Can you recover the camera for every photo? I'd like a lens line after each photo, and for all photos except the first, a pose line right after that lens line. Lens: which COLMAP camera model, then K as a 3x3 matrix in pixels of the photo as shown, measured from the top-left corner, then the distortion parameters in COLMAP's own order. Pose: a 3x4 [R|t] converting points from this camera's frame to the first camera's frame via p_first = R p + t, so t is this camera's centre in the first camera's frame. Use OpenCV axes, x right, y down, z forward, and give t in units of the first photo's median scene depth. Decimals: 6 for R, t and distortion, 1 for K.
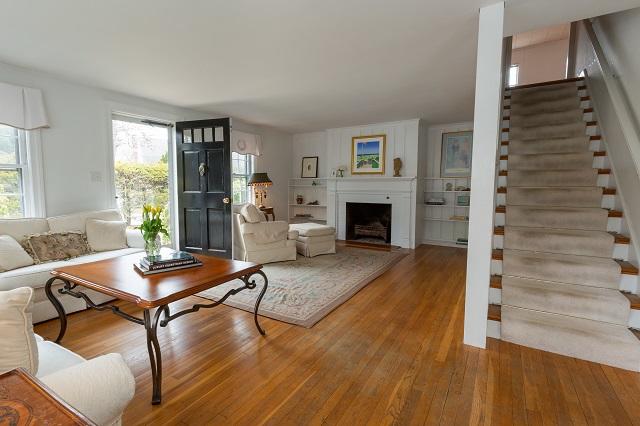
lens RADIAL K [[312.6, 0, 295.7], [0, 312.6, 212.7], [0, 0, 1]] dist [0.001939, 0.000470]
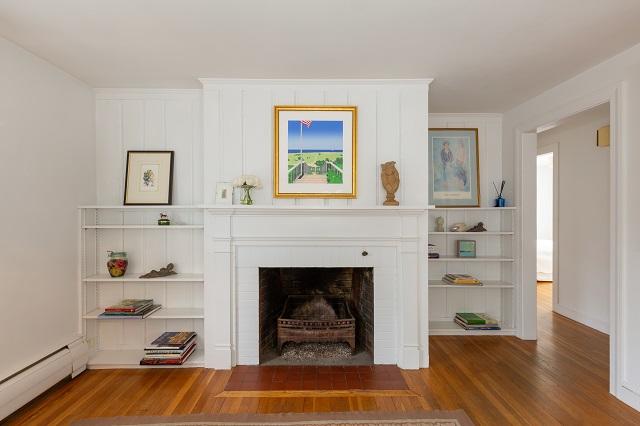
lens RADIAL K [[291.7, 0, 318.7], [0, 291.7, 211.4], [0, 0, 1]] dist [-0.000108, -0.000184]
pose [[0.822695, -0.002691, 0.568476, 0.014420], [0.054145, 0.995814, -0.073644, -0.075824], [-0.565898, 0.091367, 0.819397, 0.674867]]
